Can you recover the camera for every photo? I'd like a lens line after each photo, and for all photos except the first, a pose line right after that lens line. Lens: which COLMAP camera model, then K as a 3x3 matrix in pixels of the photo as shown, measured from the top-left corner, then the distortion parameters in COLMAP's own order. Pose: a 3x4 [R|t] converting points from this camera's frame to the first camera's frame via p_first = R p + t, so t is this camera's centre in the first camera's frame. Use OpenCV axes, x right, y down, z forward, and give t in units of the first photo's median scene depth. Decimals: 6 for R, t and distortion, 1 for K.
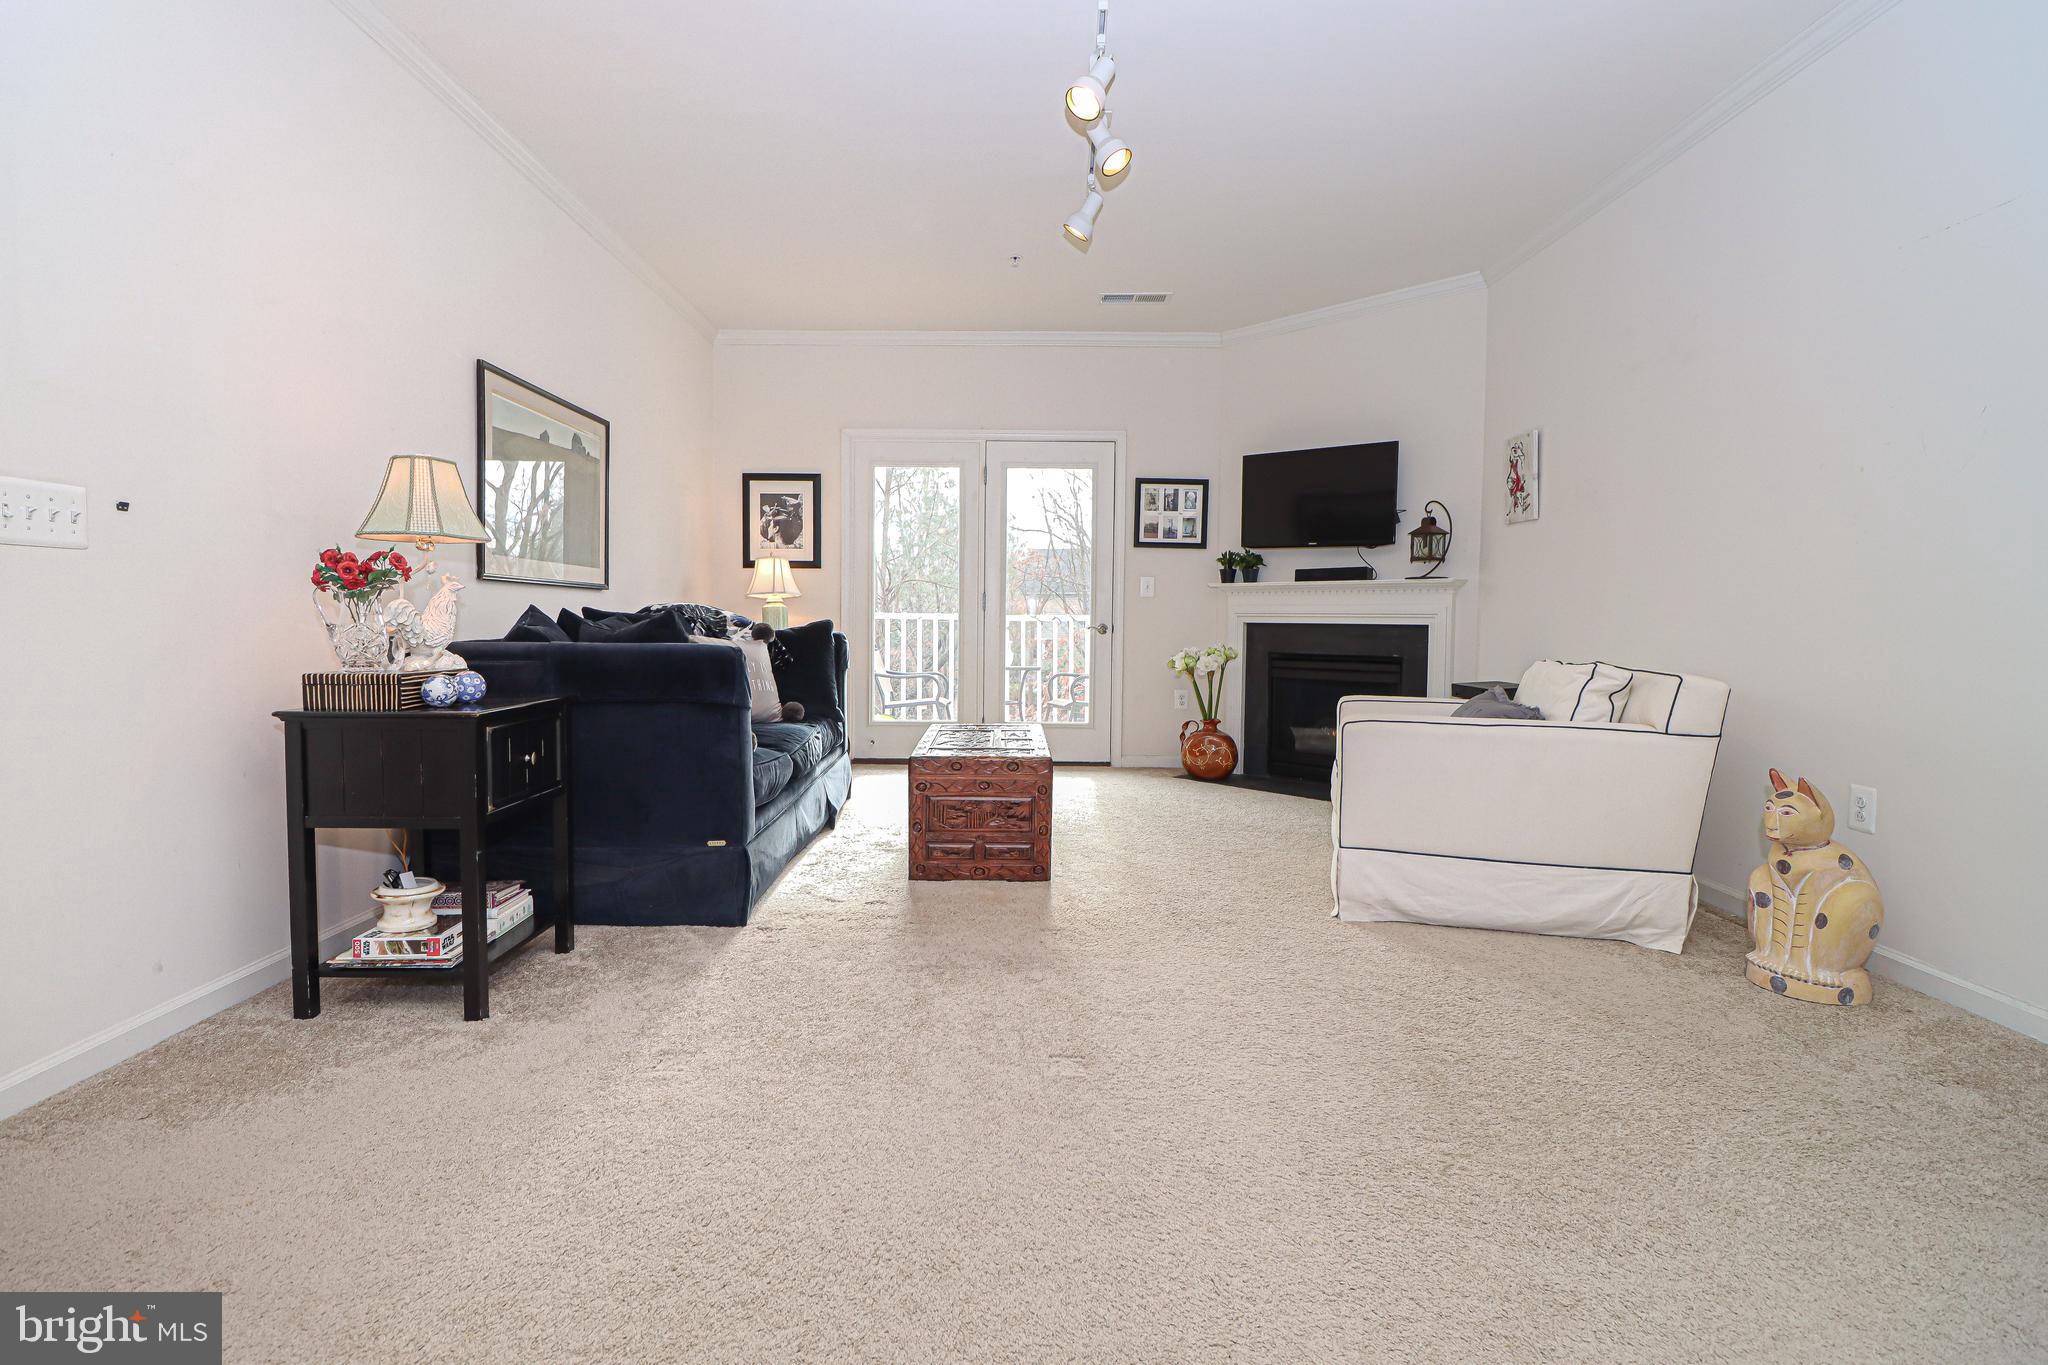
lens RADIAL K [[983.4, 0, 1066.4], [0, 983.4, 668.4], [0, 0, 1]] dist [-0.004354, -0.005171]
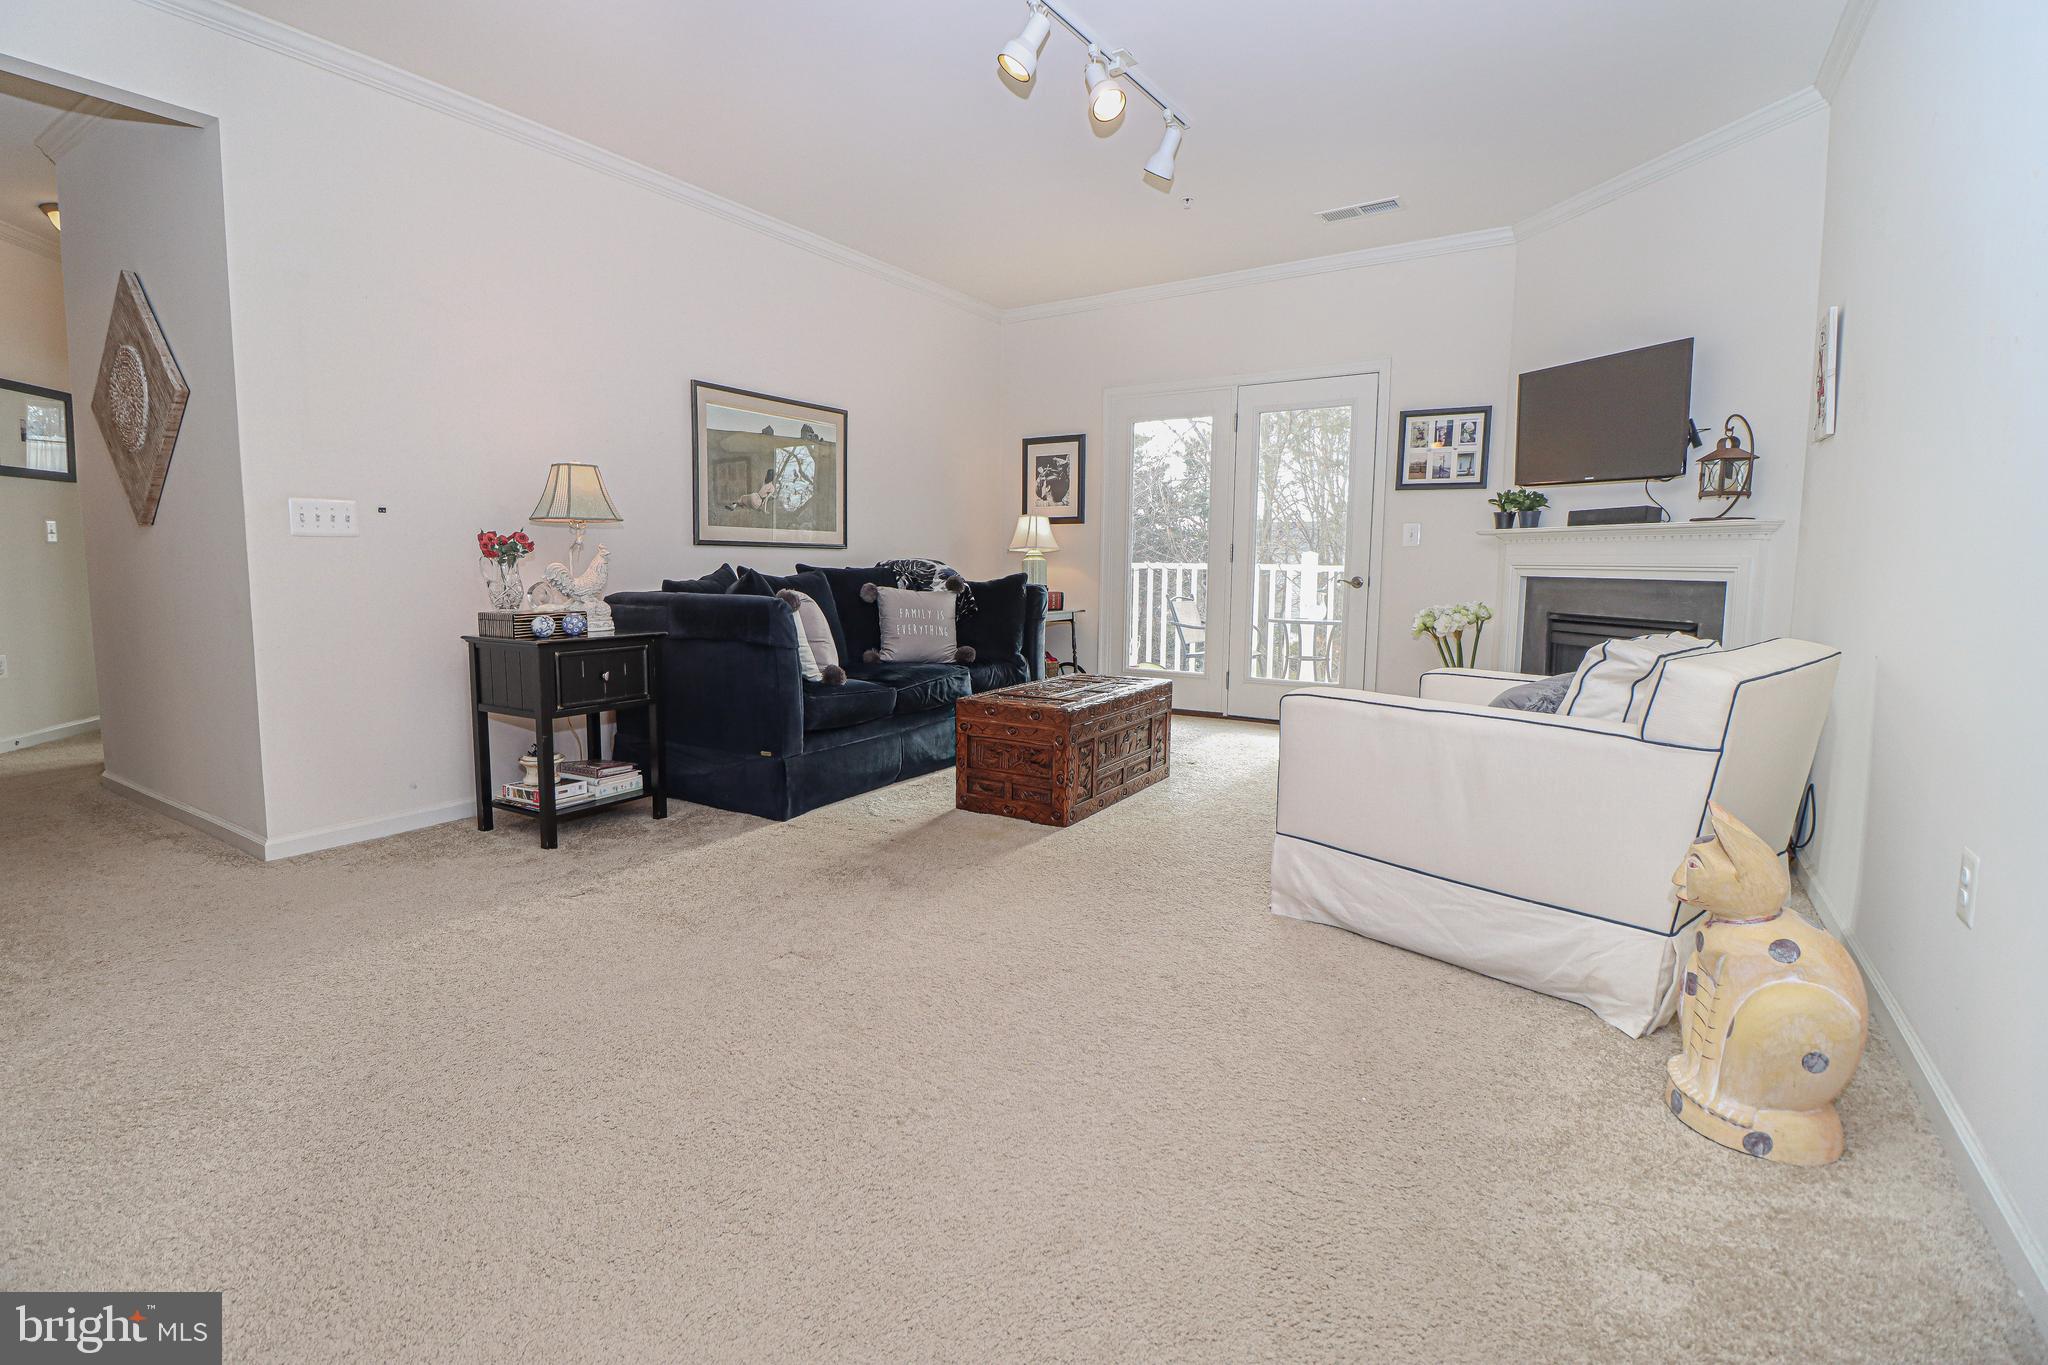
lens RADIAL K [[983.4, 0, 1029.2], [0, 983.4, 671.6], [0, 0, 1]] dist [-0.004354, -0.005171]
pose [[0.830260, 0.058705, -0.554276, 0.372305], [-0.025930, 0.997429, 0.066800, -0.012590], [0.556773, -0.041089, 0.829648, 0.084459]]
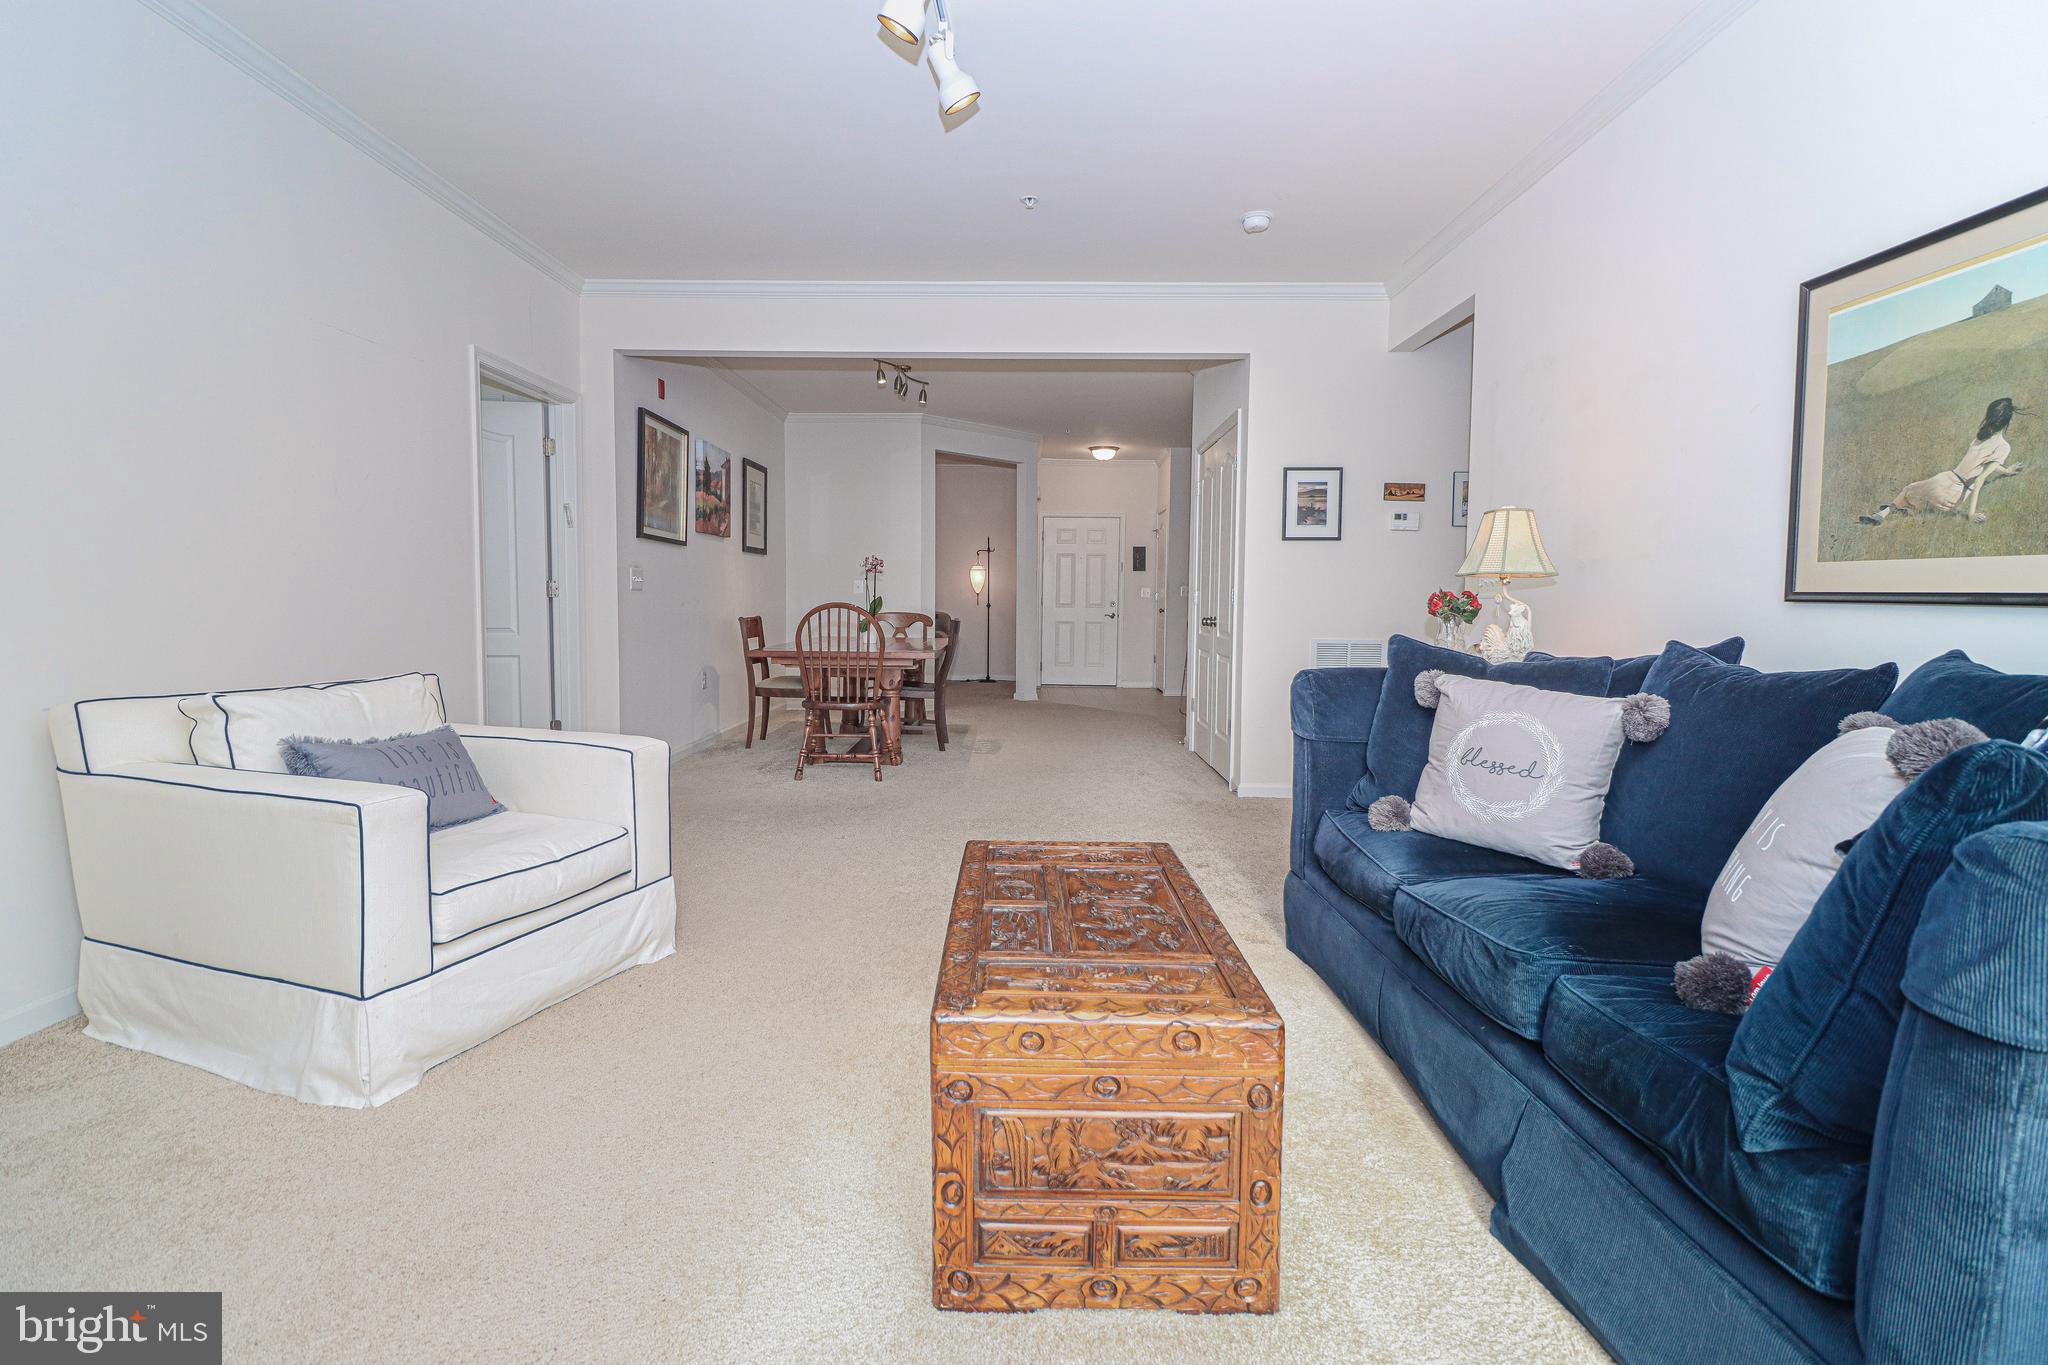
lens RADIAL K [[983.4, 0, 1020.7], [0, 983.4, 669.2], [0, 0, 1]] dist [-0.004354, -0.005171]
pose [[-0.999695, -0.018734, 0.016103, -0.041995], [-0.016567, 0.991950, 0.125543, -0.082029], [-0.018325, 0.125238, -0.991958, 1.166266]]
